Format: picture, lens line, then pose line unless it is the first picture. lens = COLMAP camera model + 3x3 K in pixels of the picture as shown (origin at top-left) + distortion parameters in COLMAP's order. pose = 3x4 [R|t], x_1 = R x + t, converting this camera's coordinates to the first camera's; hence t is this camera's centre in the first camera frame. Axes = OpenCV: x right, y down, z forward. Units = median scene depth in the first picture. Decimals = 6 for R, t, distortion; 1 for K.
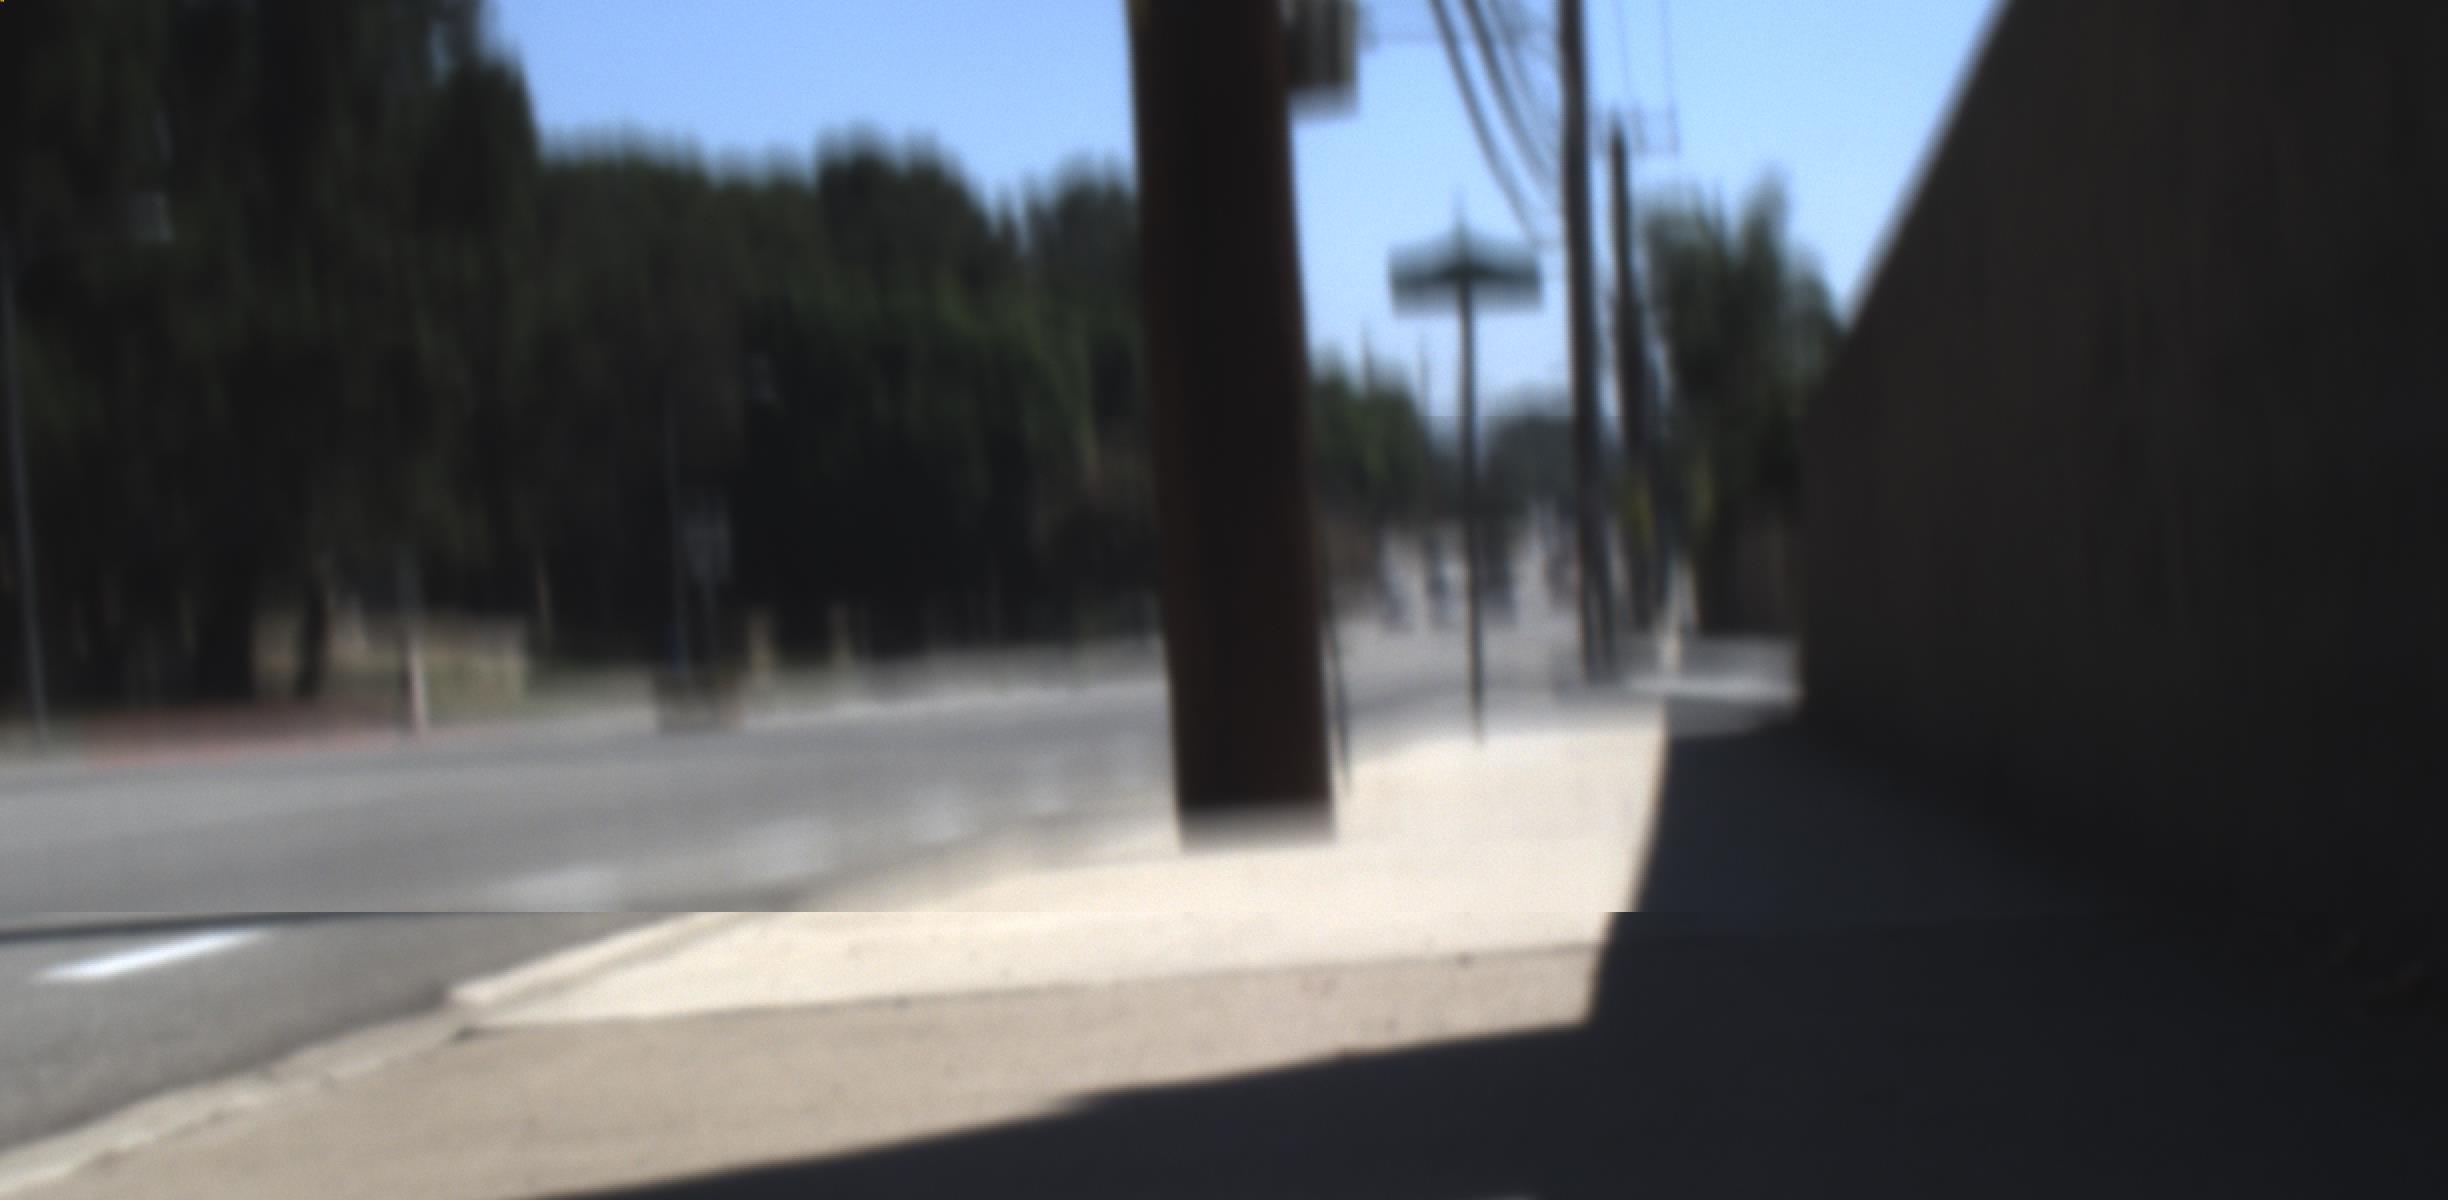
lens RADIAL K [[4776.1, 0, 1224.0], [0, 4776.1, 600.0], [0, 0, 1]] dist [0.015231, 0.033408]
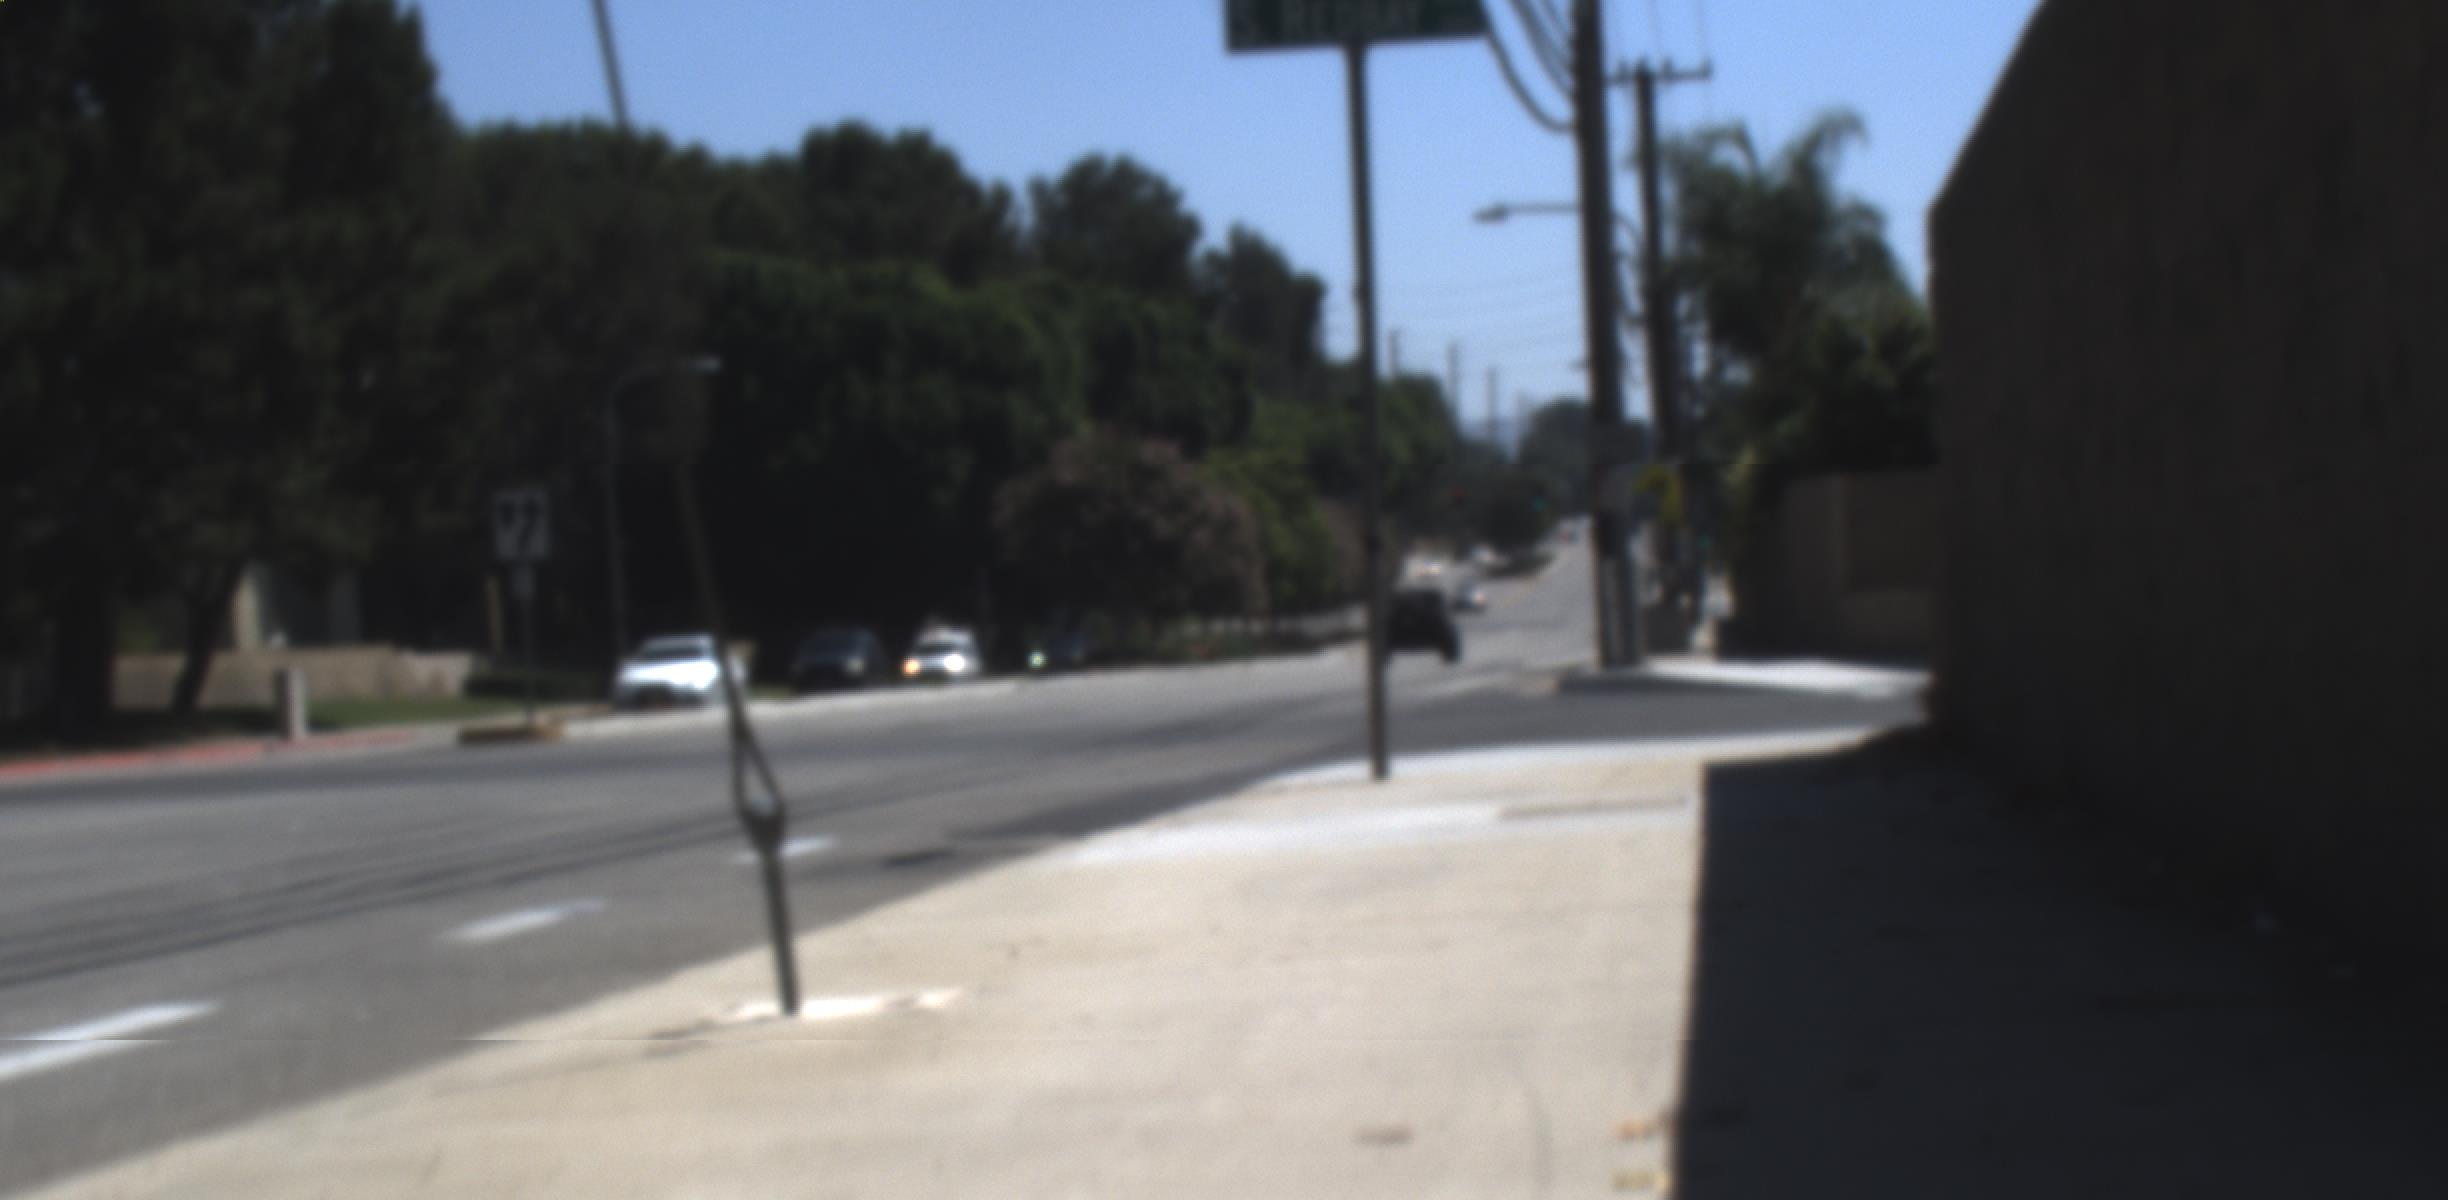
lens RADIAL K [[4749.5, 0, 1220.1], [0, 4749.5, 650.3], [0, 0, 1]] dist [0.019932, 0.078539]
pose [[0.999879, -0.012706, -0.008985, 0.009072], [0.012793, 0.999870, 0.009764, 0.001113], [0.008860, -0.009877, 0.999912, 0.100909]]
